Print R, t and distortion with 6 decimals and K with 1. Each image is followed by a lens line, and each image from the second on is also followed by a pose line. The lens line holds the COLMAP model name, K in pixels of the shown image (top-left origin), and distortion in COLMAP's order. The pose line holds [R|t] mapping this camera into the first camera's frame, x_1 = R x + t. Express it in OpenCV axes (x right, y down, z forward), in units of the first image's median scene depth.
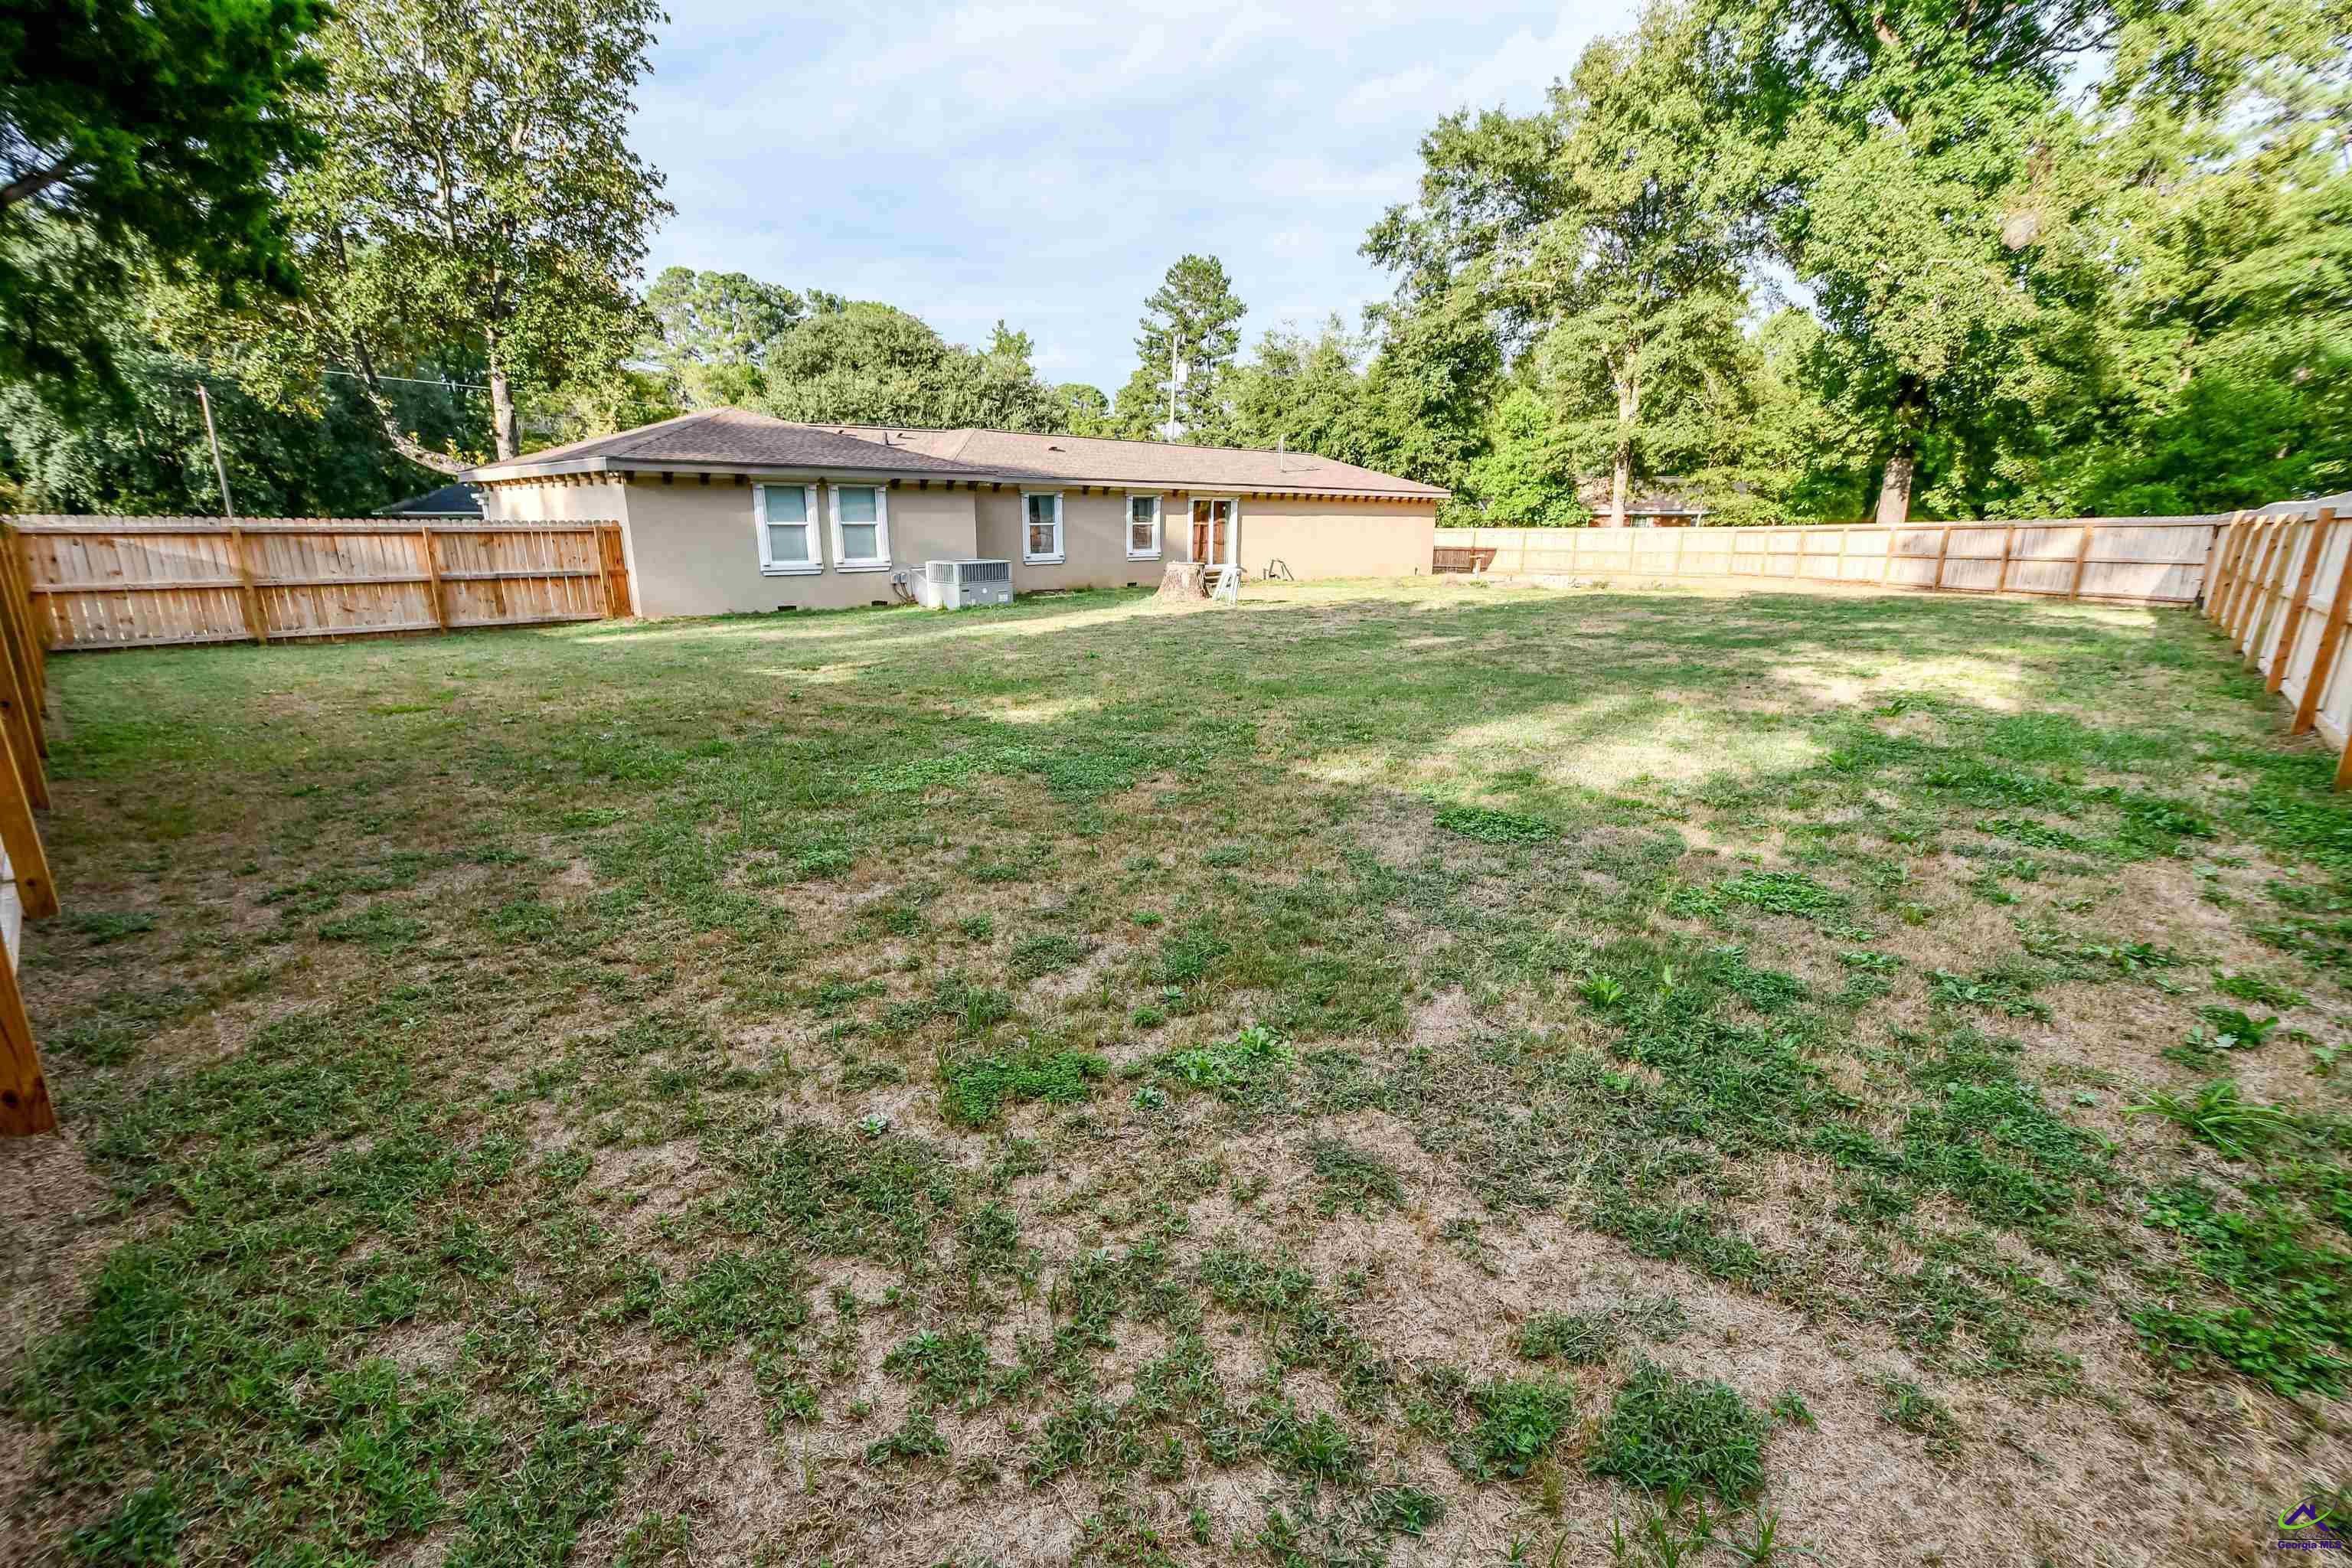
lens RADIAL K [[1009.6, 0, 1177.0], [0, 1009.6, 793.0], [0, 0, 1]] dist [0.000454, -0.004313]
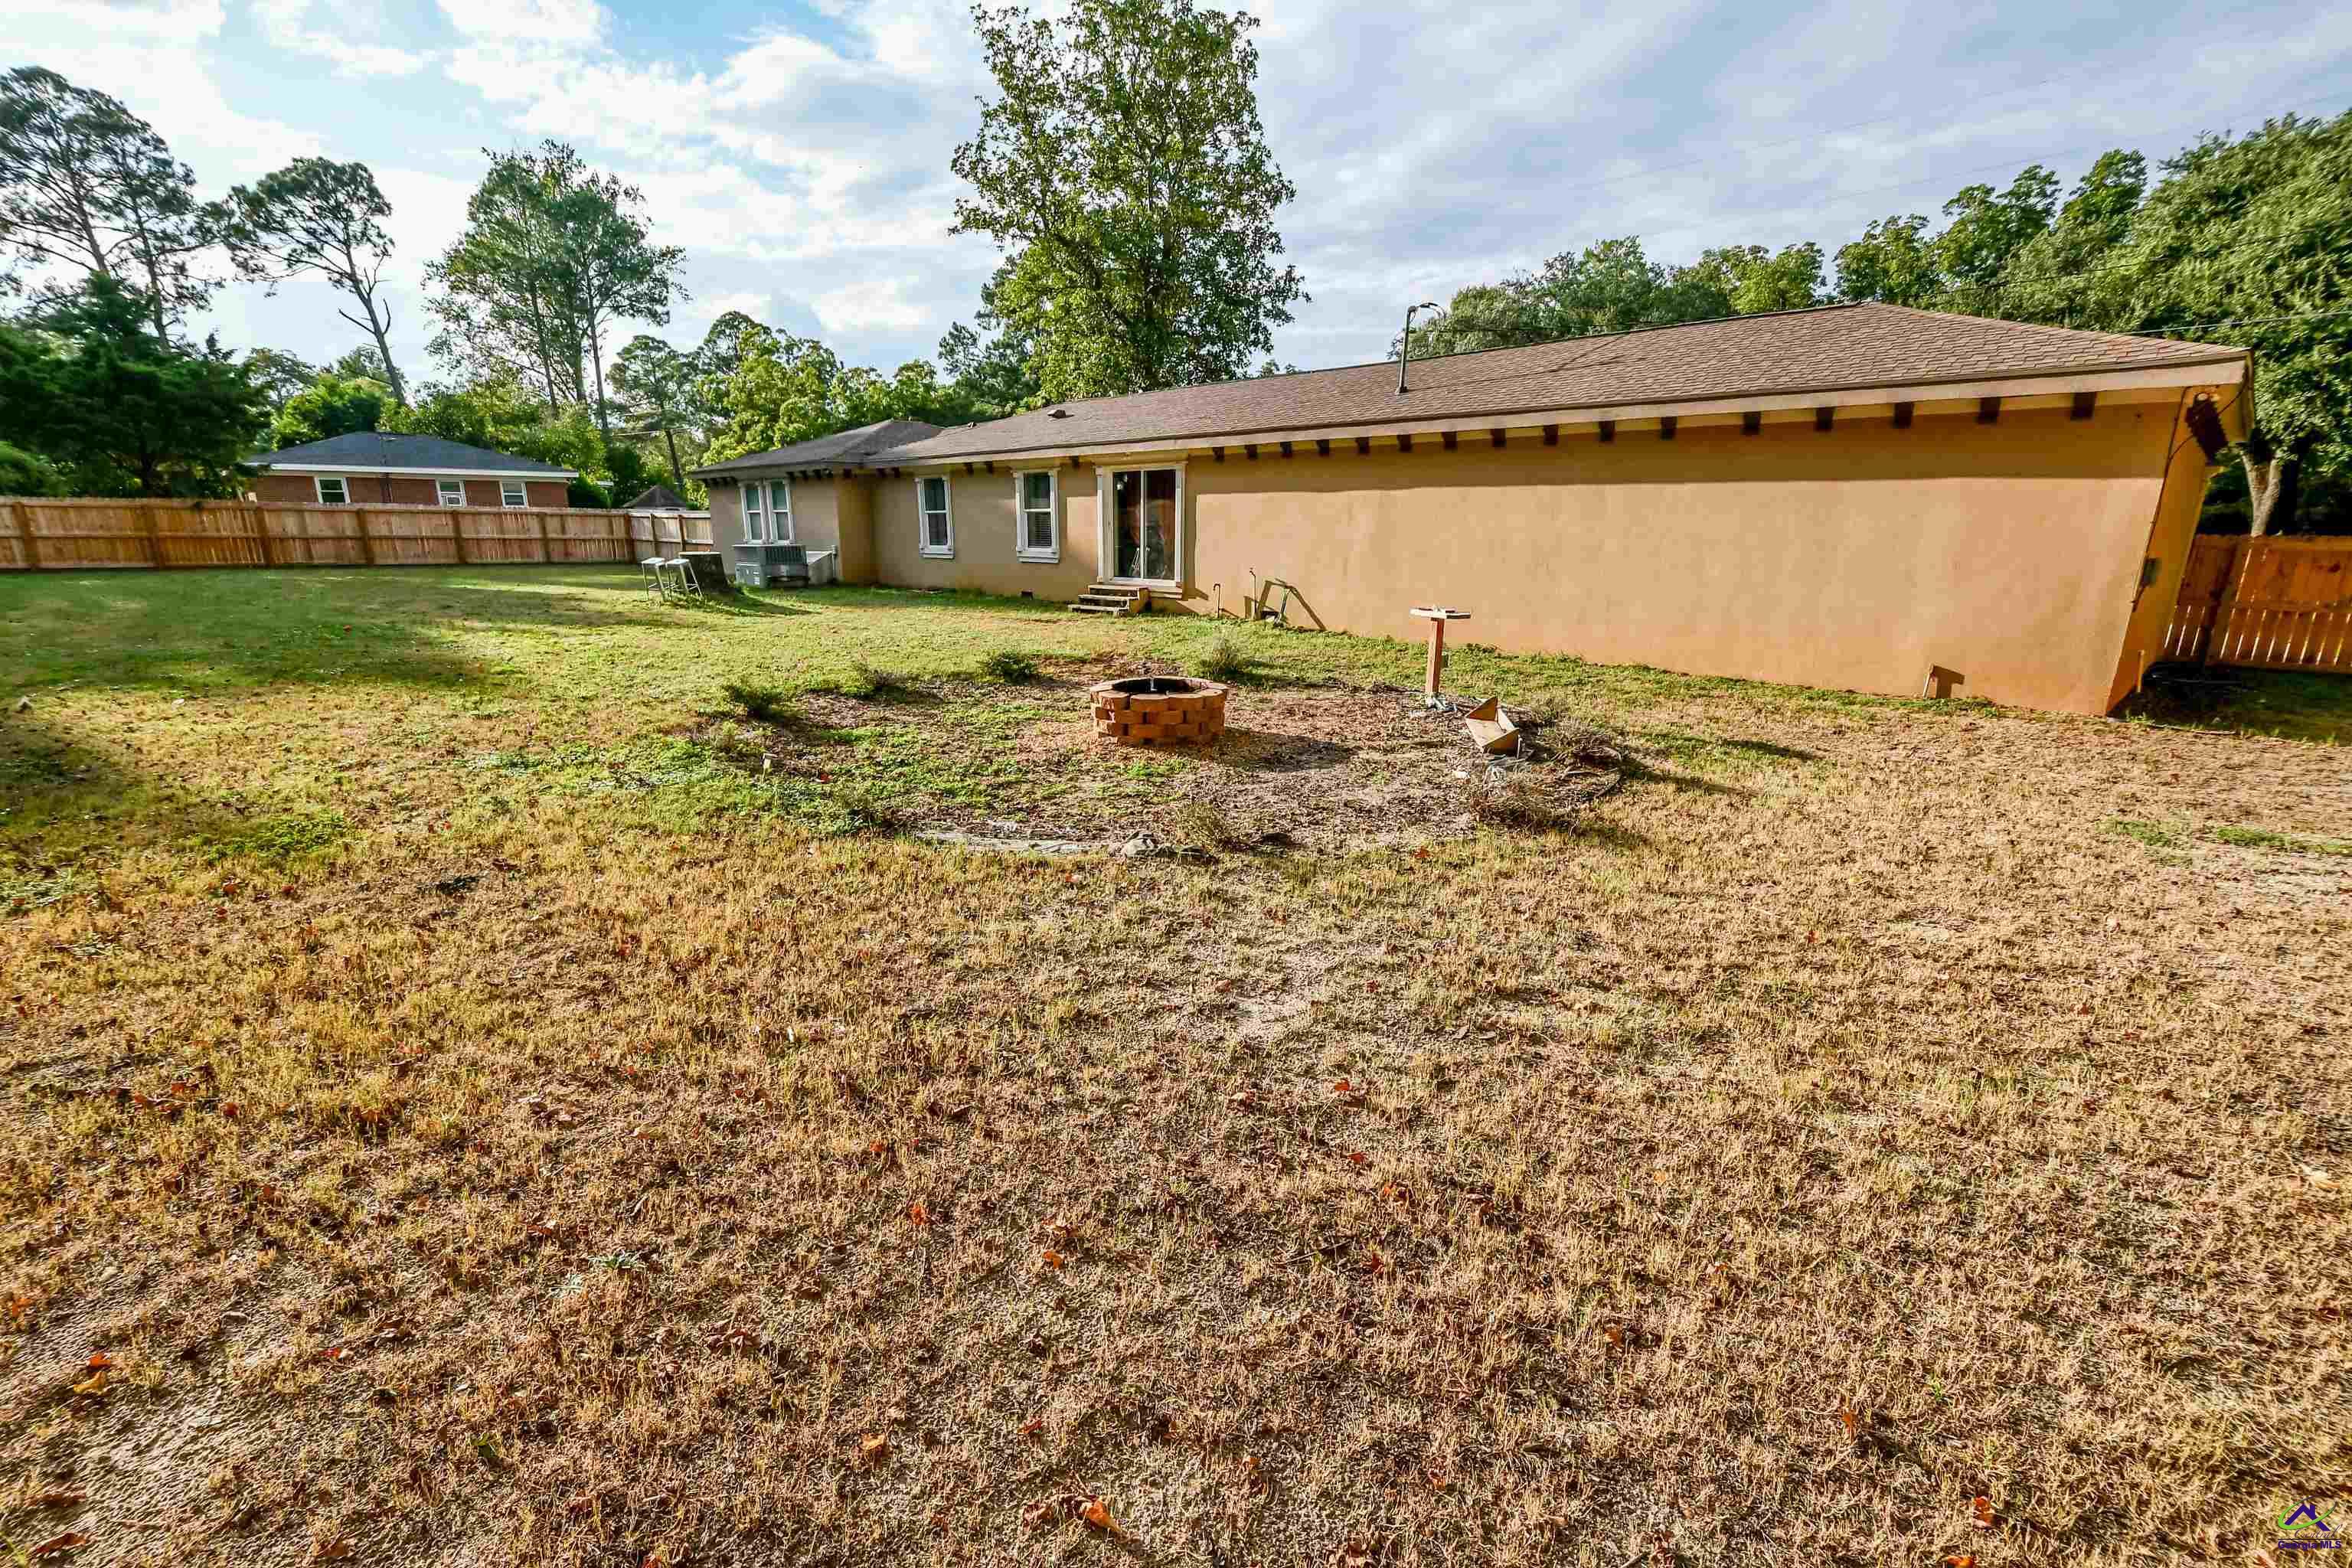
lens RADIAL K [[1009.6, 0, 1188.5], [0, 1009.6, 819.2], [0, 0, 1]] dist [0.000454, -0.004313]
pose [[-0.005314, 0.286700, -0.958006, 0.883822], [-0.257483, 0.925324, 0.278348, -0.358459], [0.966268, 0.248149, 0.068903, 1.366254]]
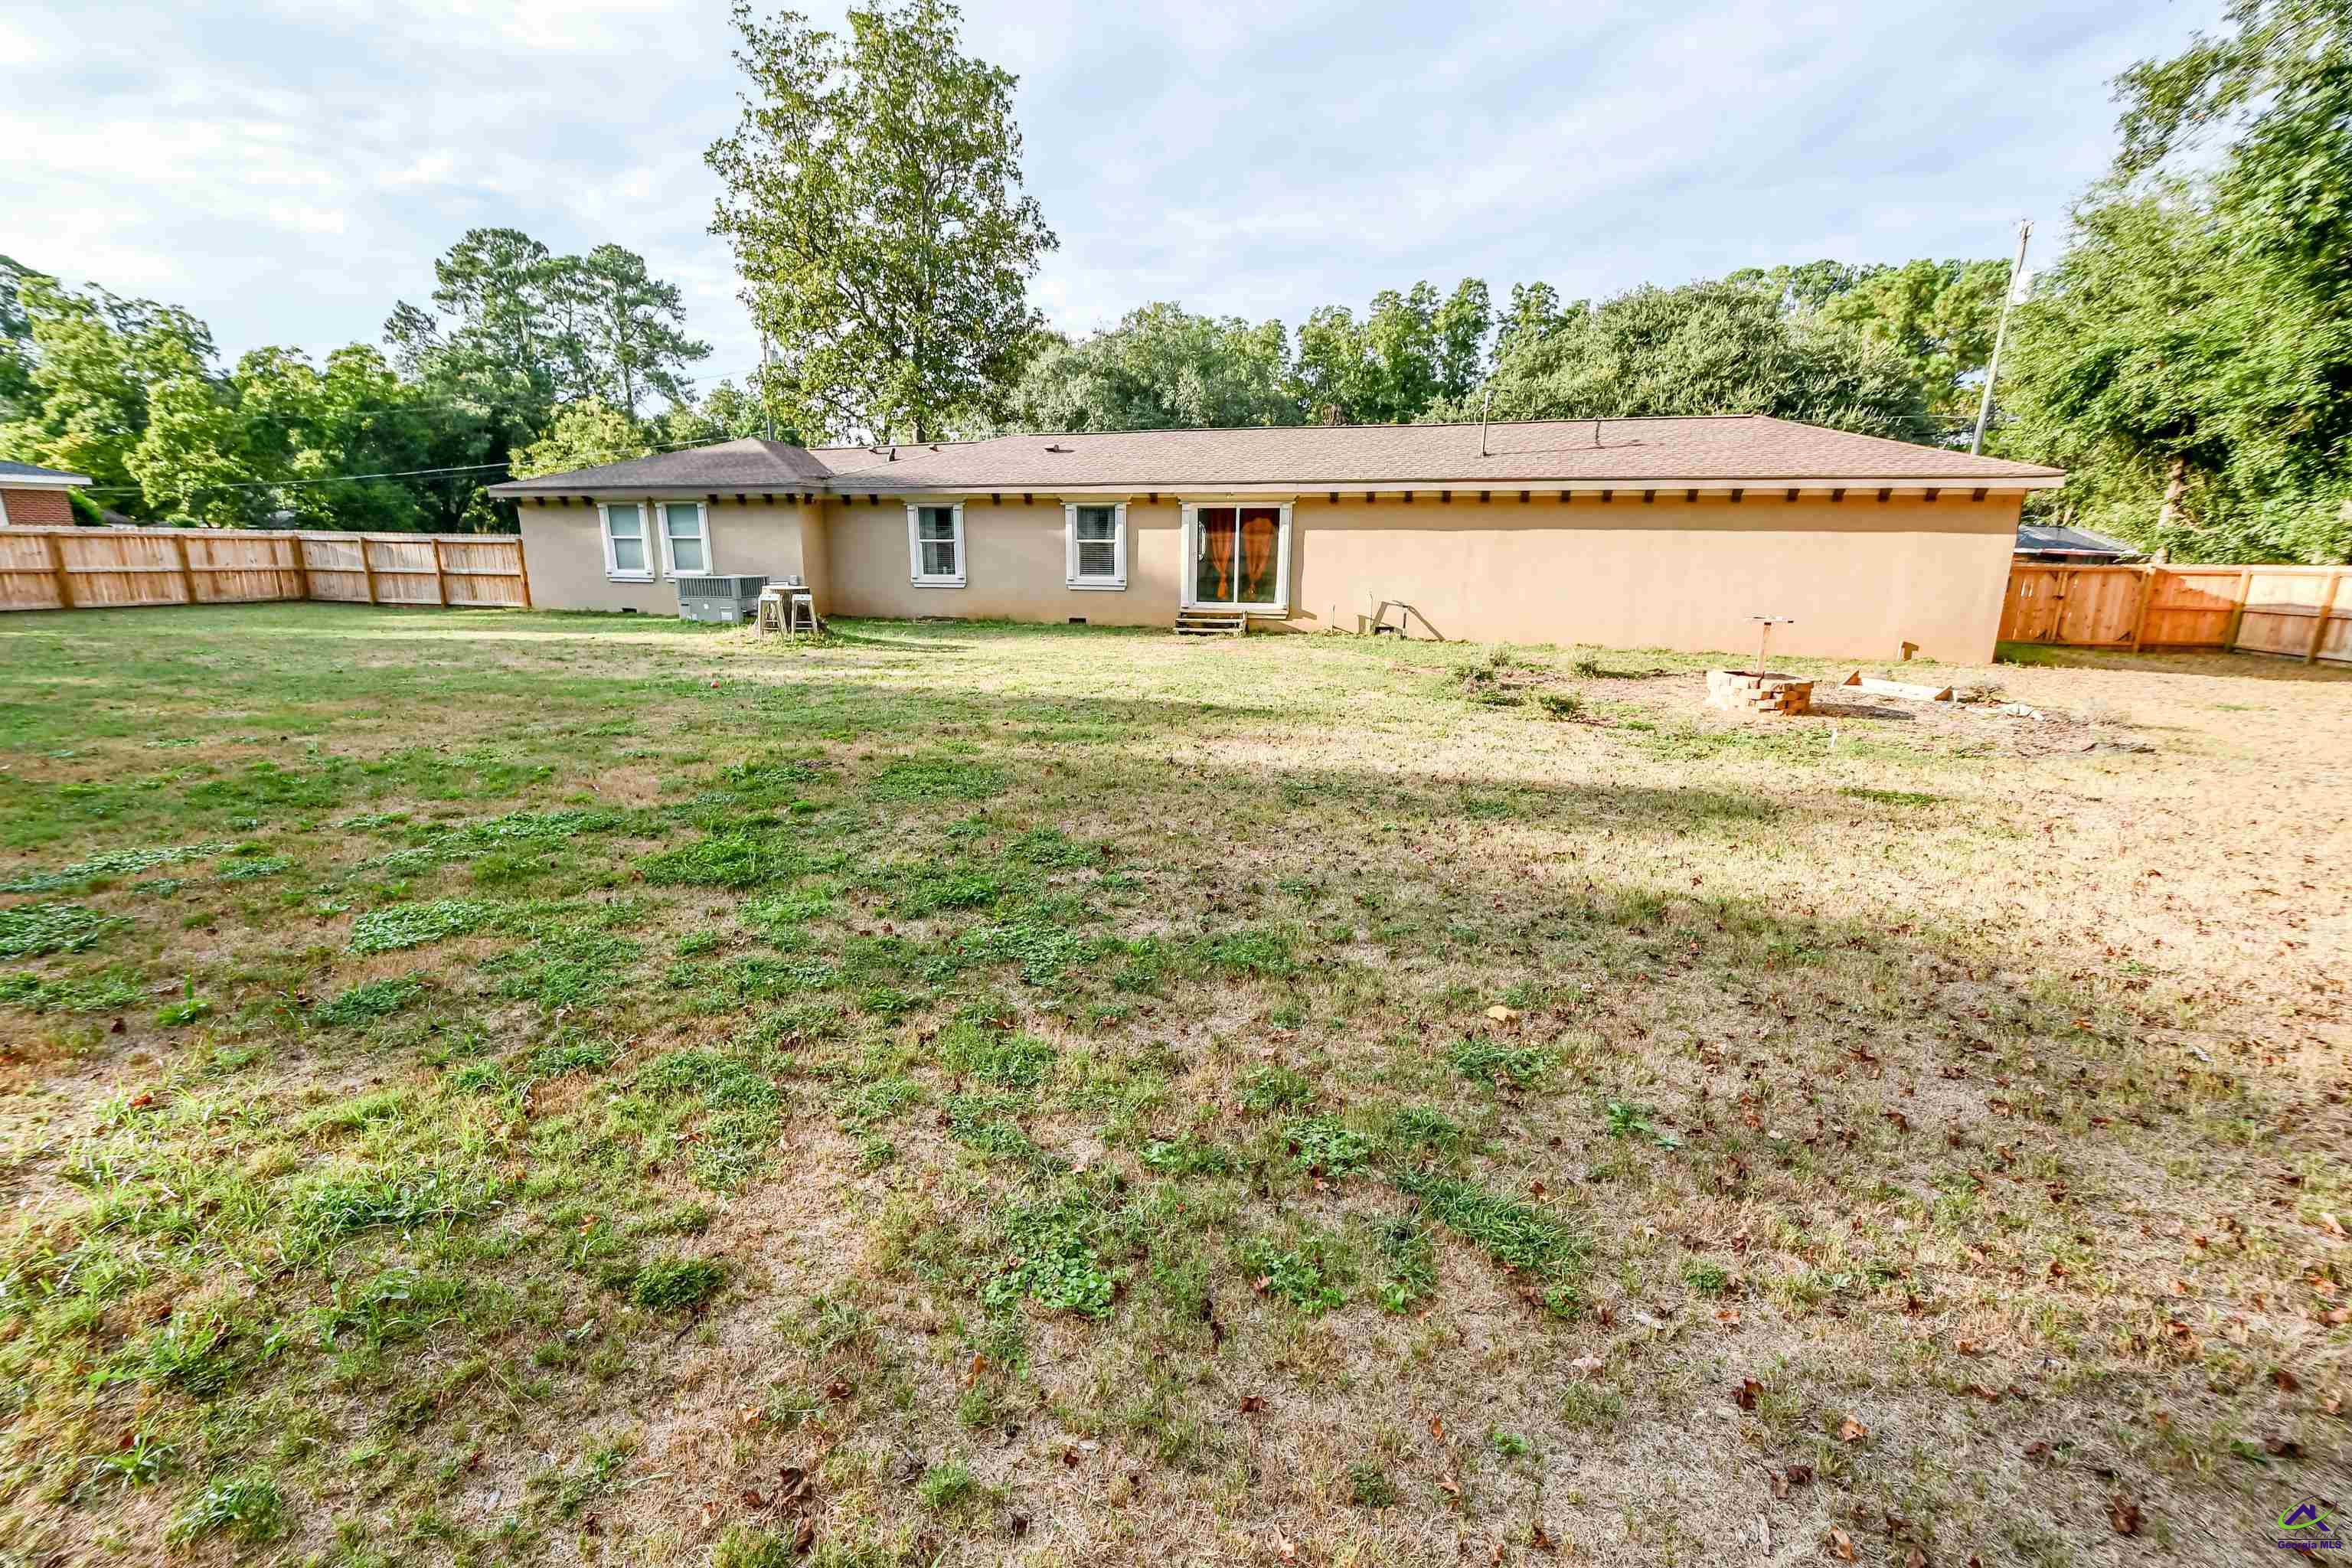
lens RADIAL K [[1009.6, 0, 1140.8], [0, 1009.6, 814.5], [0, 0, 1]] dist [0.000454, -0.004313]
pose [[0.485406, 0.235237, -0.842048, 0.823830], [-0.230638, 0.963460, 0.136201, -0.221612], [0.843319, 0.128095, 0.521924, 0.812297]]
